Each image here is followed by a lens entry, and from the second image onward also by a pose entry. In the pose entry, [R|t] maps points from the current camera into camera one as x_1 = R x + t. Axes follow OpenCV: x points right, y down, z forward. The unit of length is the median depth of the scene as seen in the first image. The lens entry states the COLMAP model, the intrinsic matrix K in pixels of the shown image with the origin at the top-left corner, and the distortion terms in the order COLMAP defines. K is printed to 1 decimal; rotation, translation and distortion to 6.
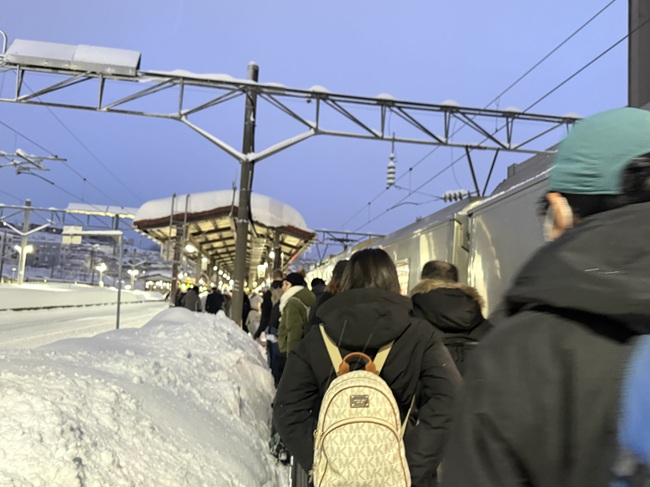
lens RADIAL K [[555.7, 0, 325.0], [0, 555.7, 243.5], [0, 0, 1]] dist [0.002033, -0.005105]
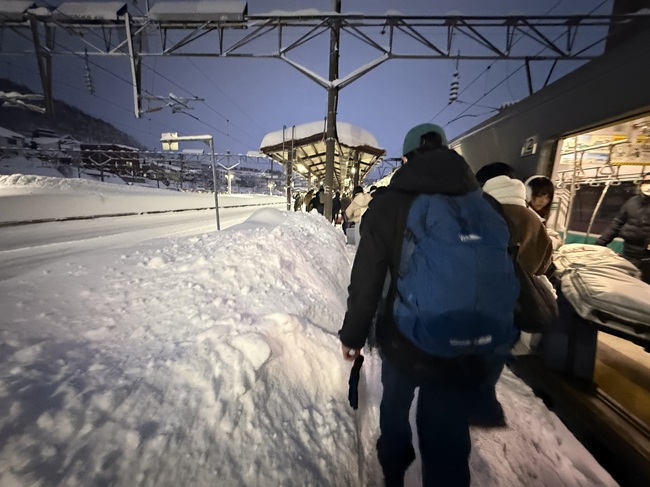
lens RADIAL K [[256.6, 0, 325.0], [0, 256.6, 243.5], [0, 0, 1]] dist [0.017919, -0.000006]
pose [[0.979293, 0.016274, -0.201795, -0.032296], [0.037607, 0.964792, 0.260310, 0.035431], [0.198927, -0.262509, 0.944202, 0.334086]]
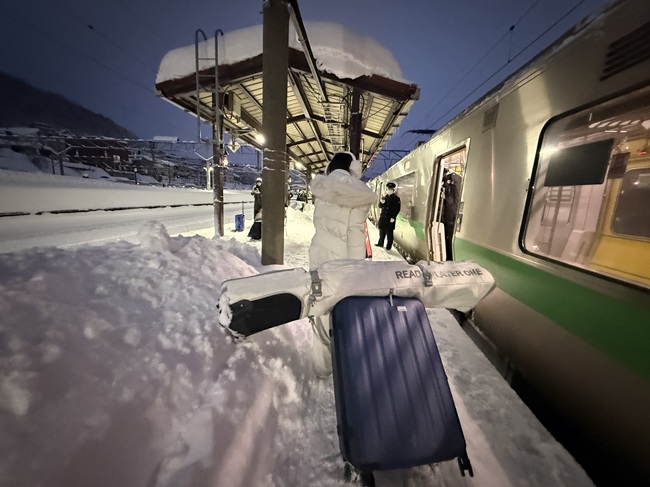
lens RADIAL K [[256.6, 0, 325.0], [0, 256.6, 243.5], [0, 0, 1]] dist [0.017919, -0.000006]
pose [[0.977520, 0.028619, -0.208891, -0.057174], [0.028559, 0.963641, 0.265669, 0.078725], [0.208899, -0.265662, 0.941161, 0.707004]]
